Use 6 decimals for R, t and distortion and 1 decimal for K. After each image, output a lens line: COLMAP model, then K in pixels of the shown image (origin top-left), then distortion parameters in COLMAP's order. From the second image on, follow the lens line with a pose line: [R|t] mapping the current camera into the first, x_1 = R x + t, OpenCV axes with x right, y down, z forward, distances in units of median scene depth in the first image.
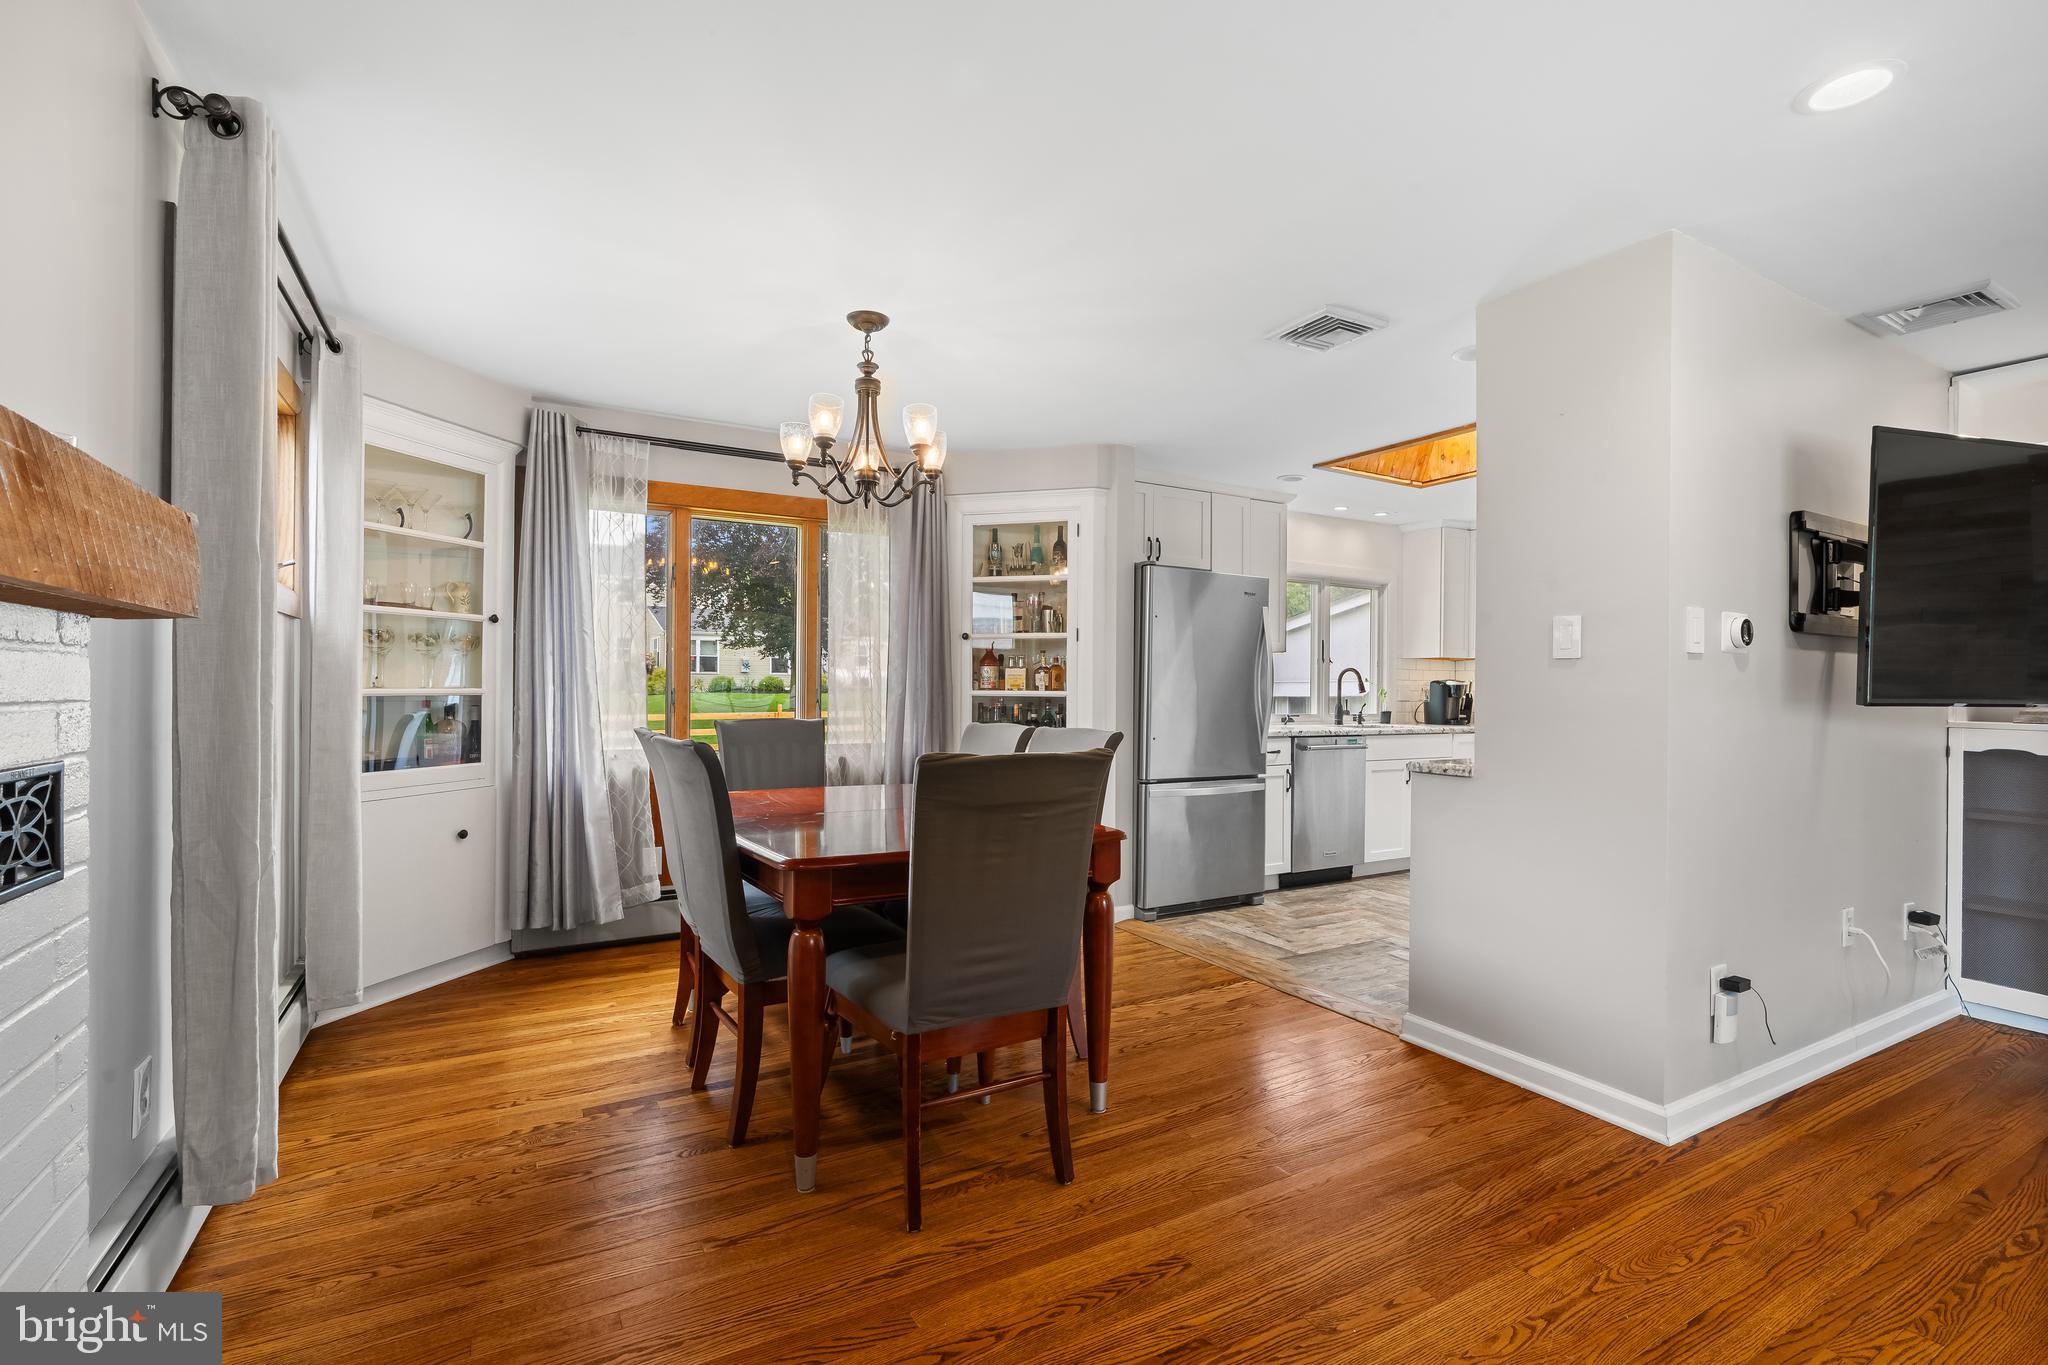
lens RADIAL K [[922.5, 0, 1027.3], [0, 922.5, 689.6], [0, 0, 1]] dist [-0.001313, 0.000227]
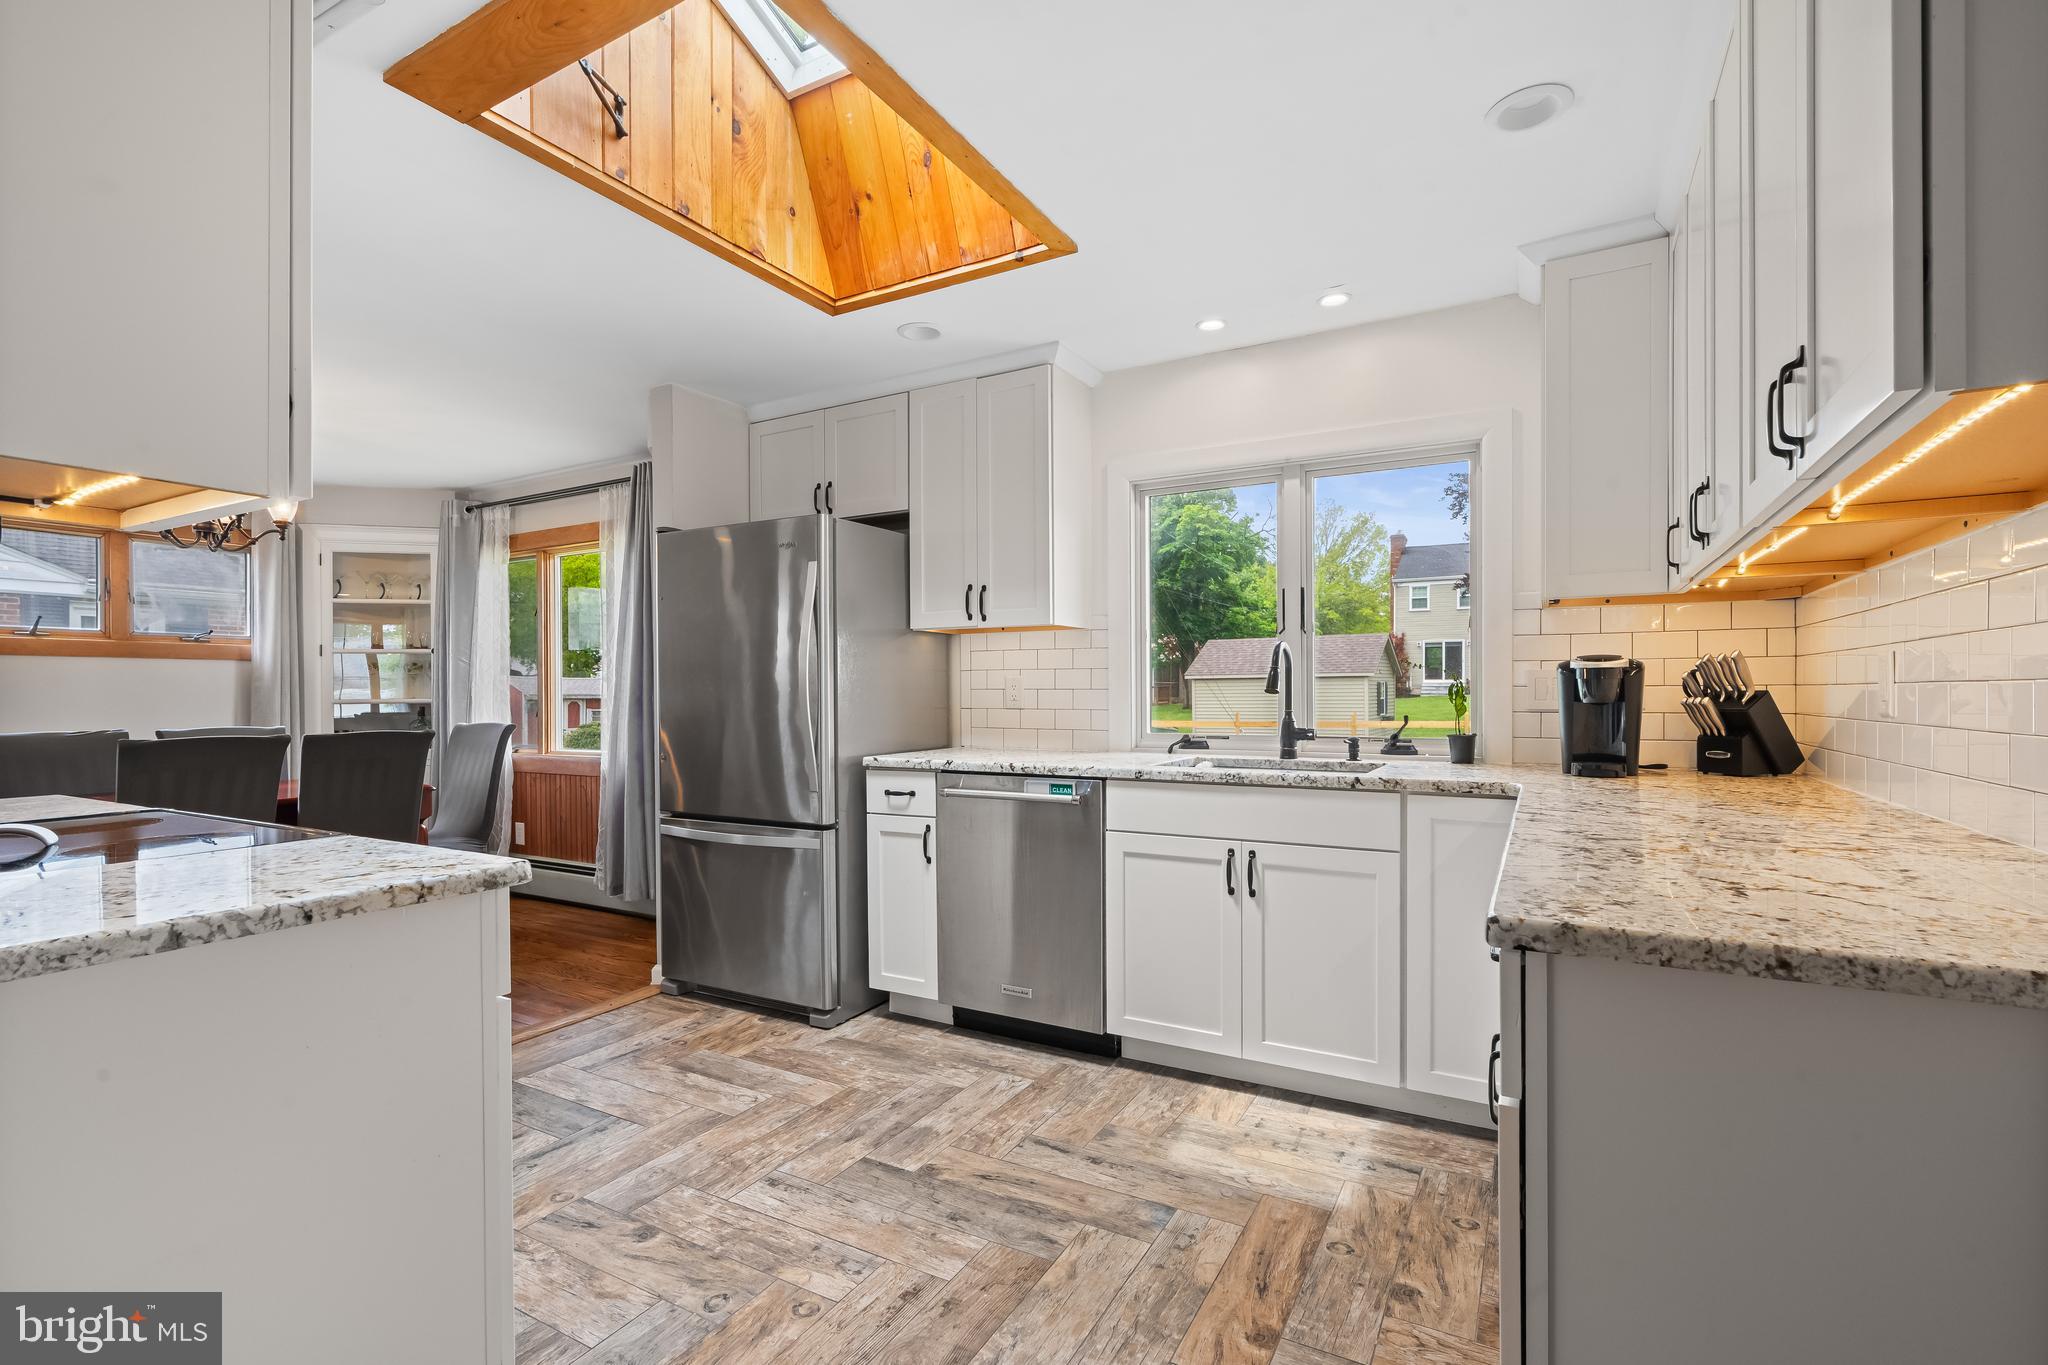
lens RADIAL K [[932.0, 0, 1016.4], [0, 932.0, 687.9], [0, 0, 1]] dist [-0.001916, 0.000689]
pose [[0.498461, -0.015157, -0.866780, 0.912772], [0.008819, 0.999884, -0.012413, 0.006921], [0.866867, -0.001457, 0.498537, 0.825477]]
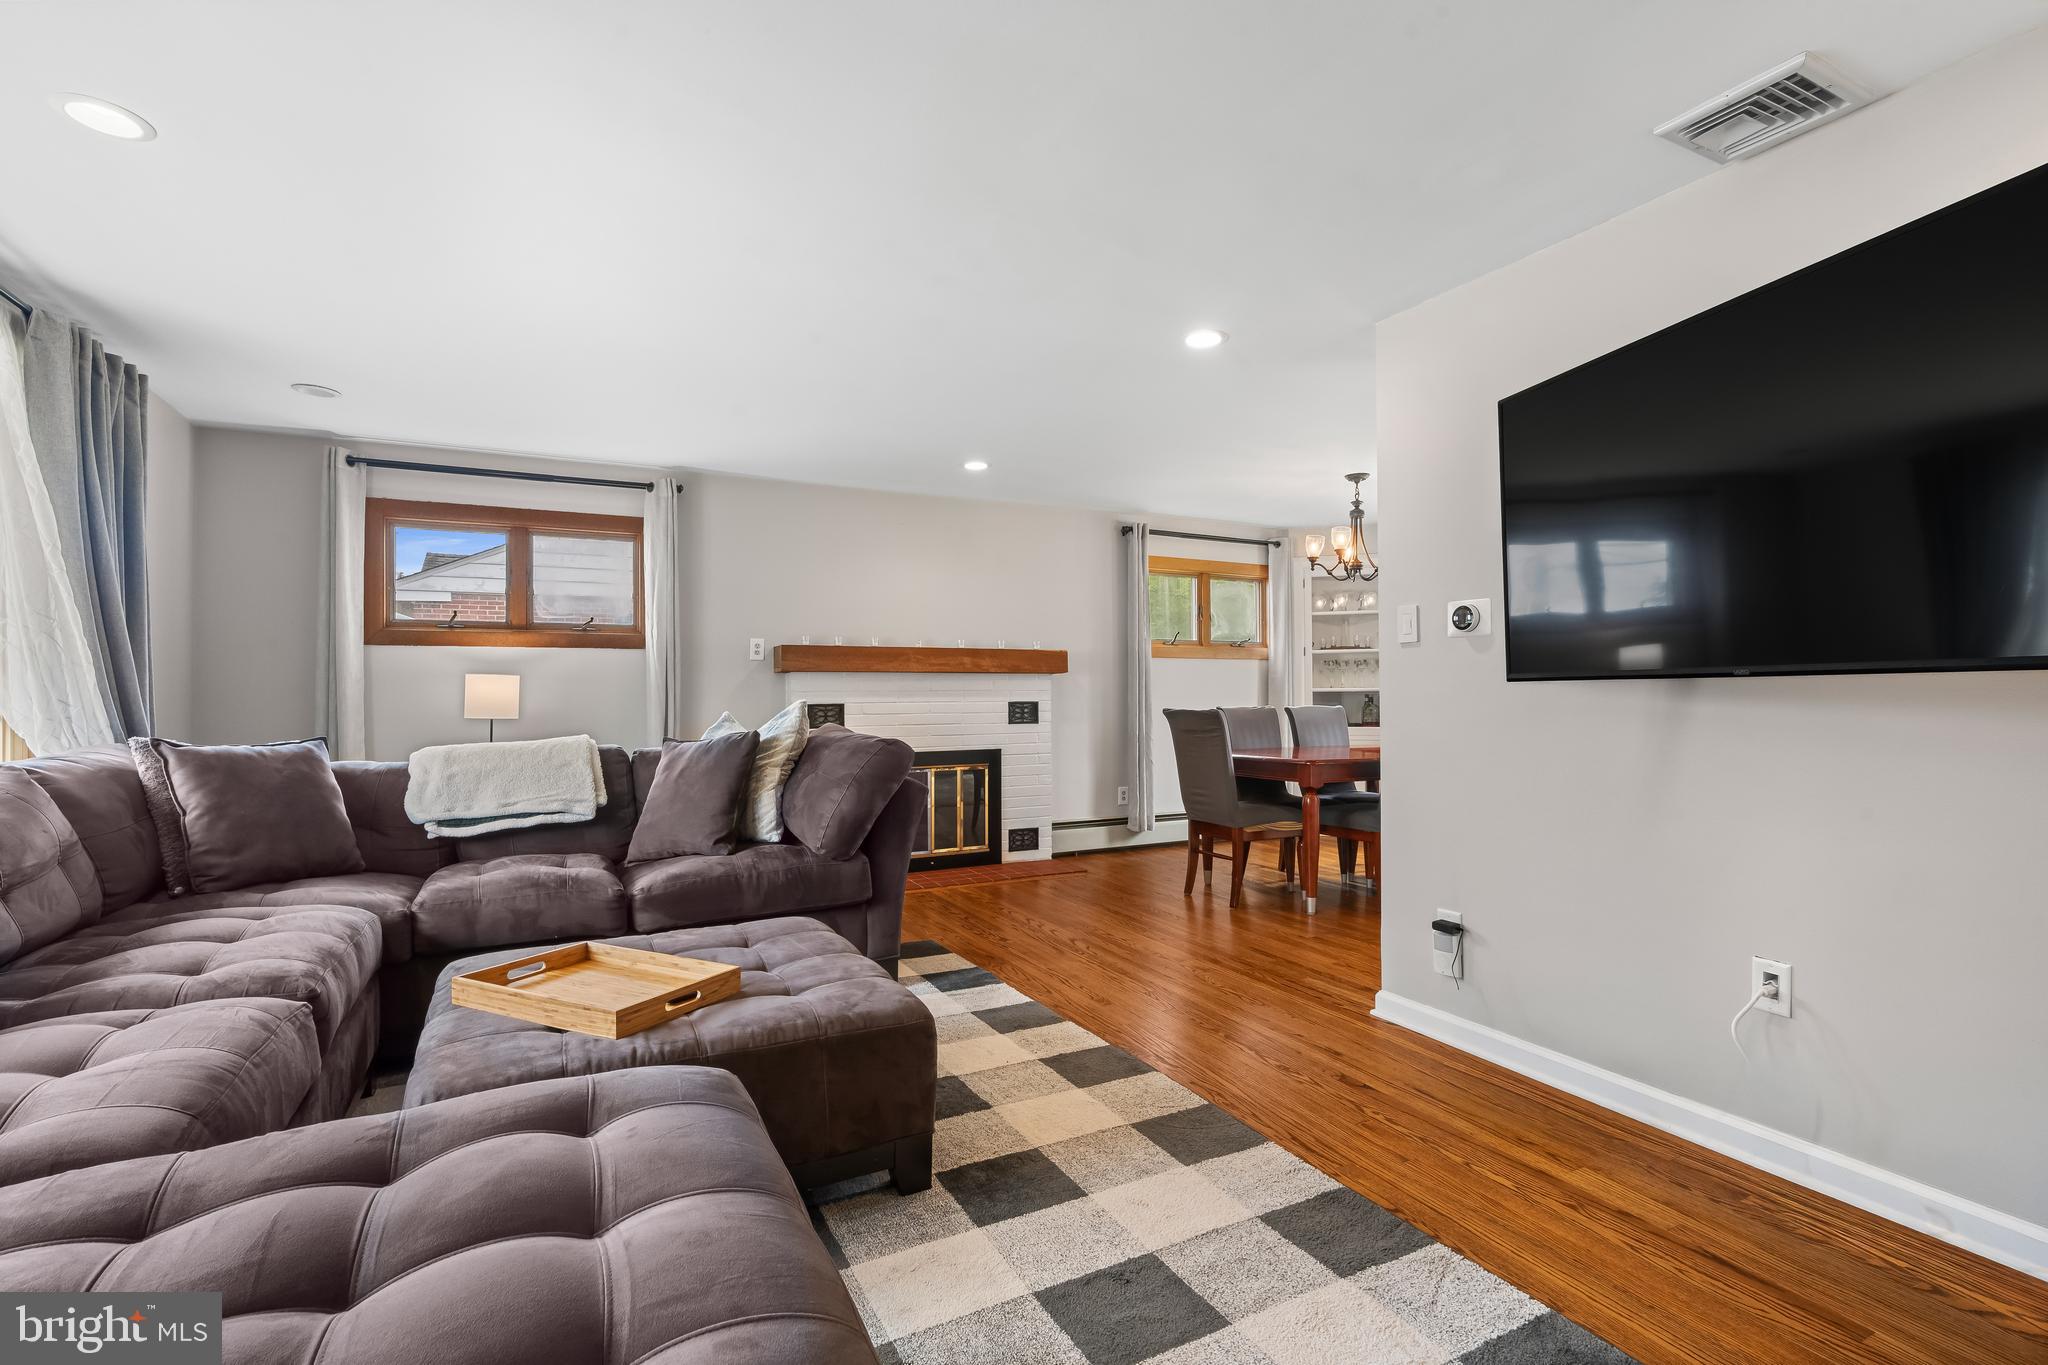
lens RADIAL K [[928.6, 0, 1017.0], [0, 928.6, 681.5], [0, 0, 1]] dist [-0.003647, -0.000209]
pose [[-0.055152, -0.021008, -0.998257, 1.035718], [0.003991, 0.999766, -0.021260, 0.018696], [0.998470, -0.005157, -0.055055, 0.279080]]
